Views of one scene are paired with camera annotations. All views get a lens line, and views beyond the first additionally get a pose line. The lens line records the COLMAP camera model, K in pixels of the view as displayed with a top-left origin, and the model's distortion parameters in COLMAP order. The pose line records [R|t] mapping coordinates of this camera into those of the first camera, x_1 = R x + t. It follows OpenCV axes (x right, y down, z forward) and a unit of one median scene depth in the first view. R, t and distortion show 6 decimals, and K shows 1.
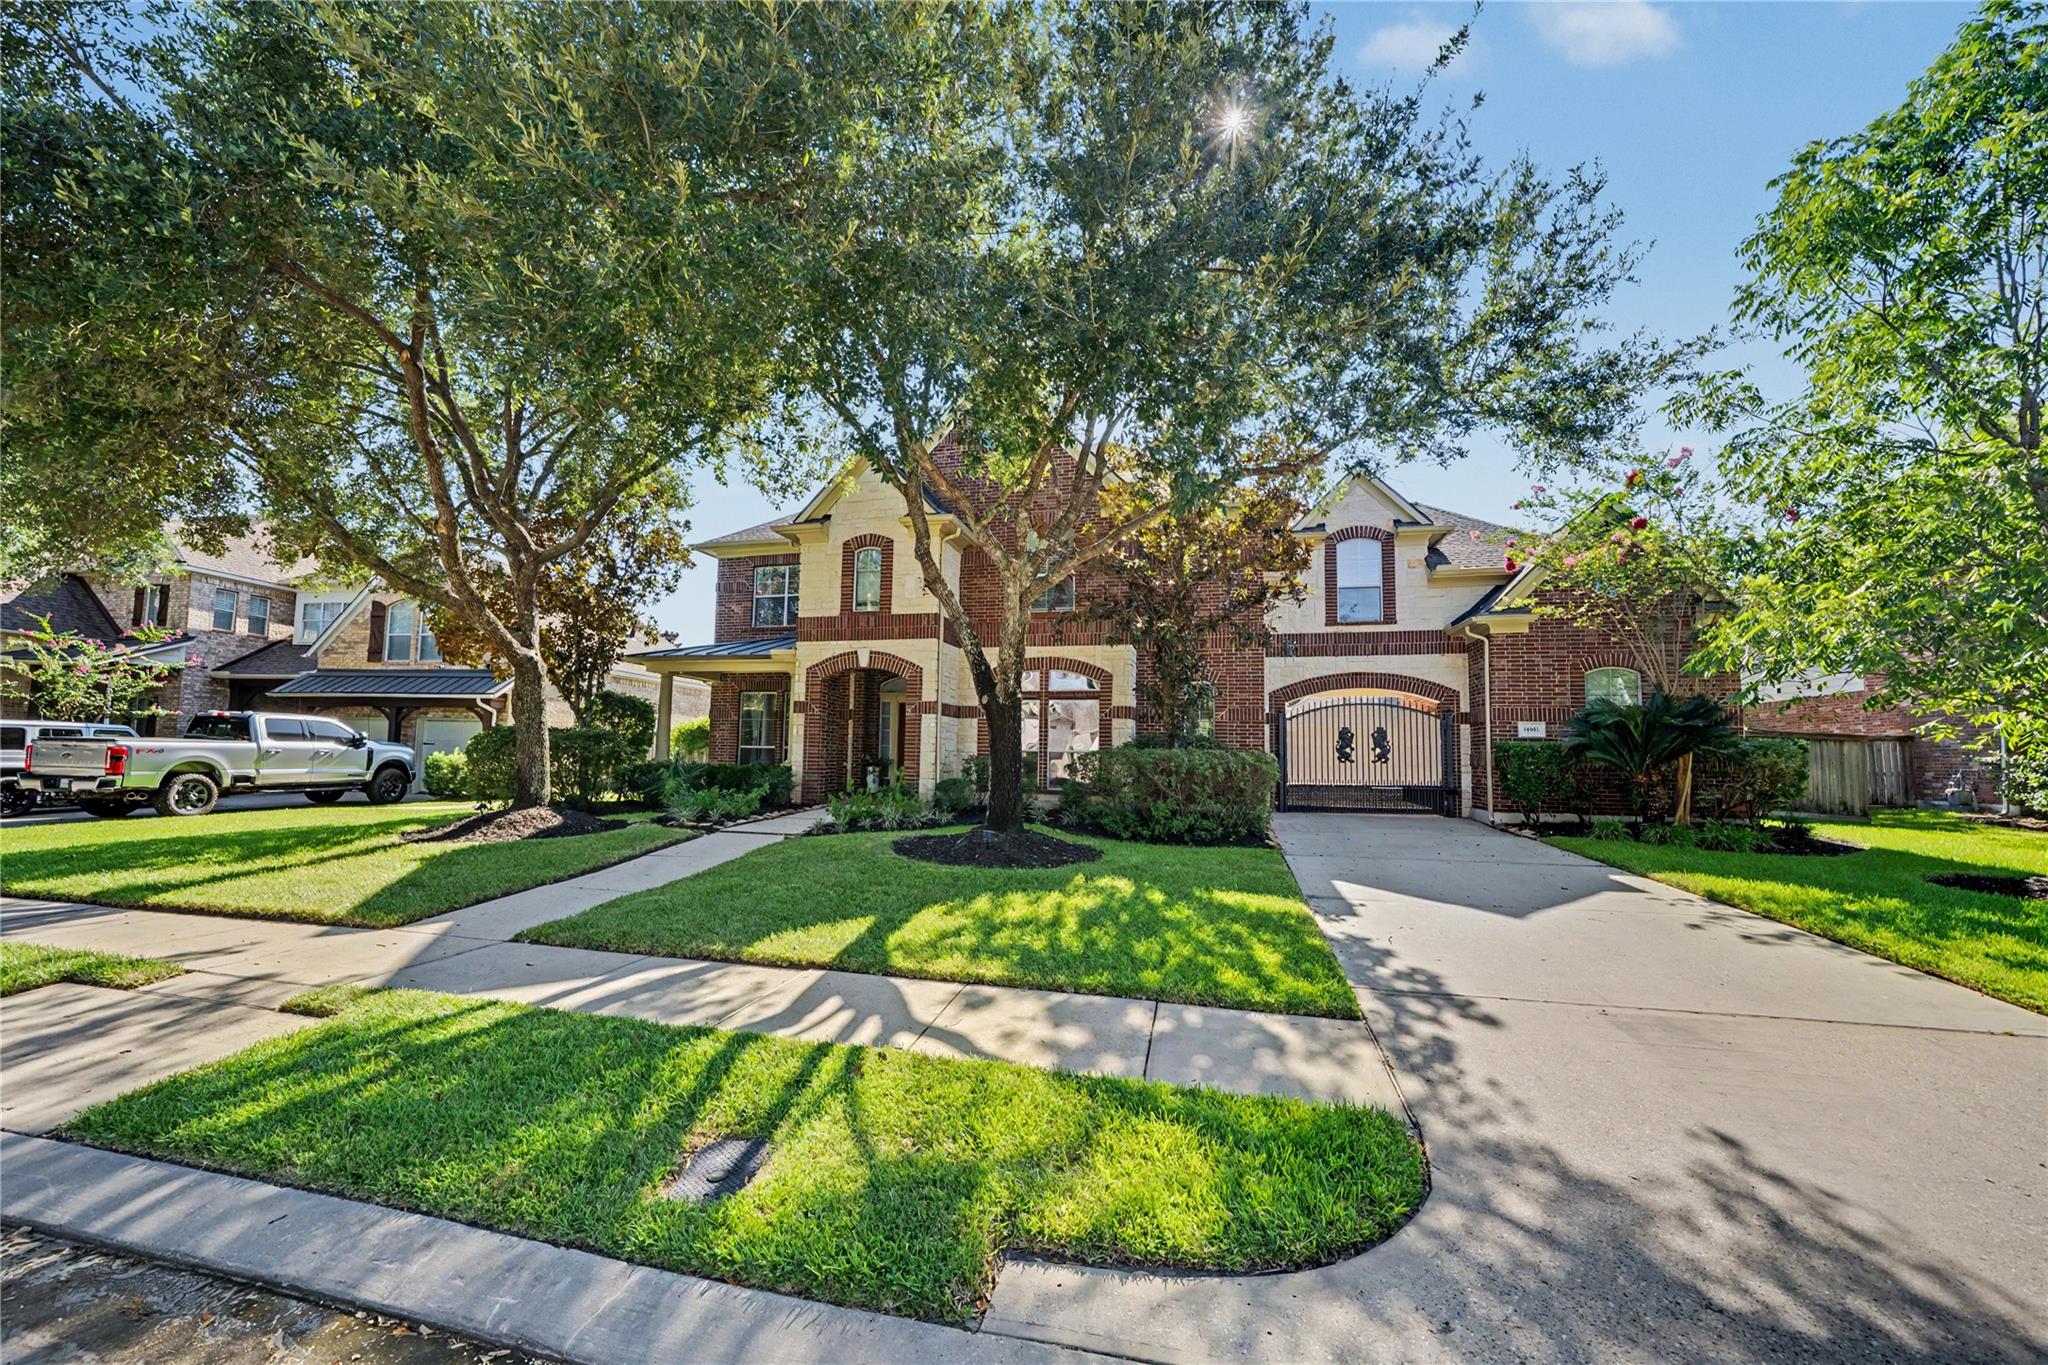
lens RADIAL K [[720.0, 0, 1021.3], [0, 720.0, 746.5], [0, 0, 1]] dist [-0.018912, -0.000022]
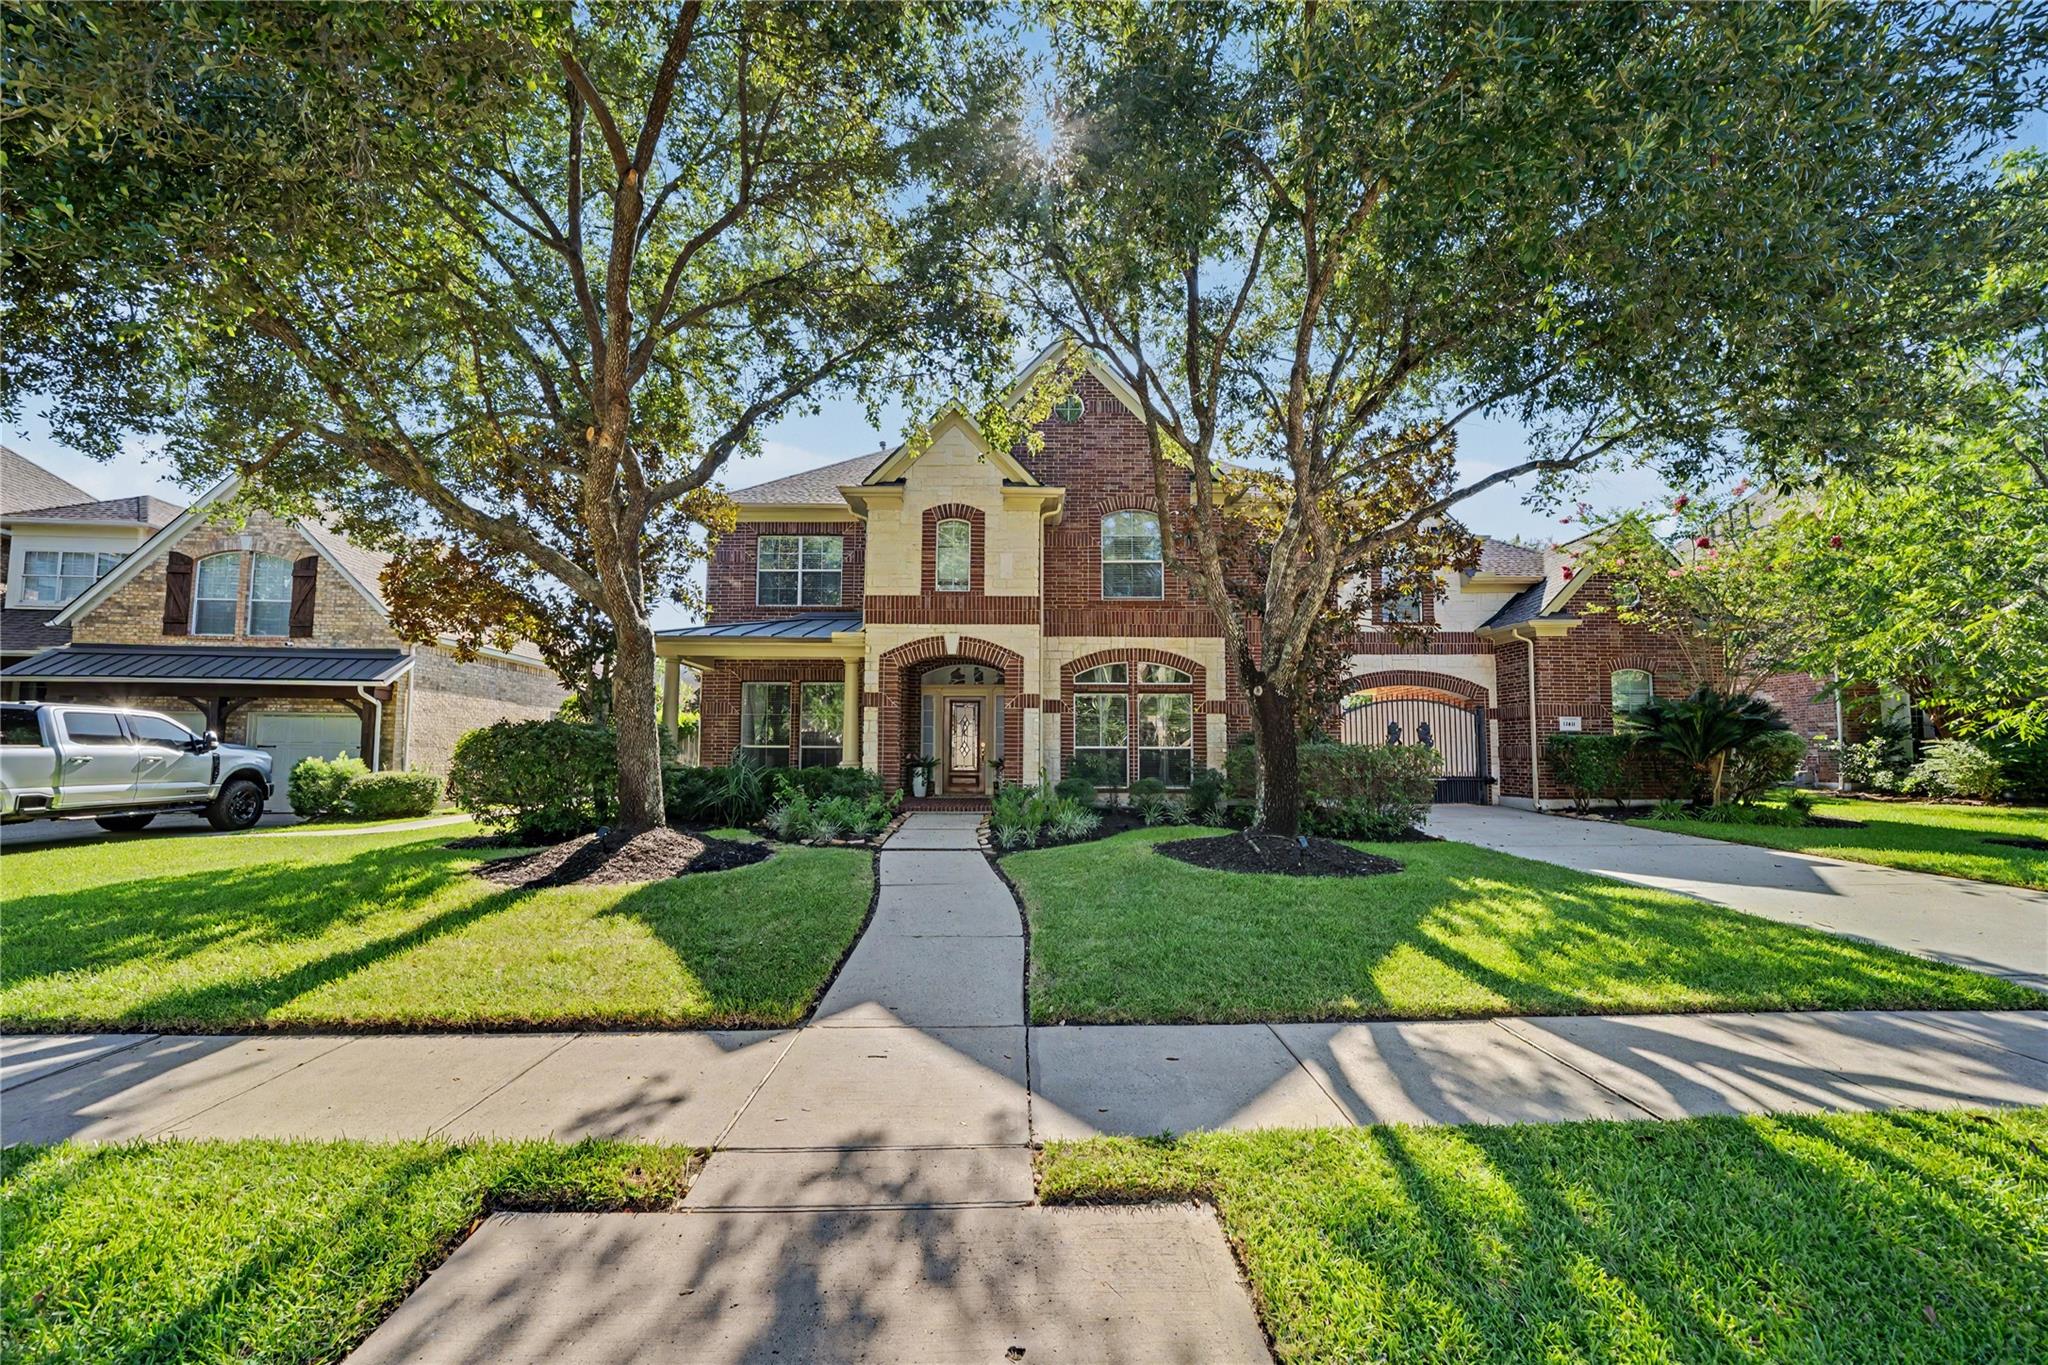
lens RADIAL K [[720.0, 0, 1021.3], [0, 720.0, 746.5], [0, 0, 1]] dist [-0.018912, -0.000022]
pose [[0.969266, -0.009695, 0.245823, -0.345665], [0.008699, 0.999949, 0.005137, -0.001590], [-0.245860, -0.002841, 0.969301, 0.122008]]
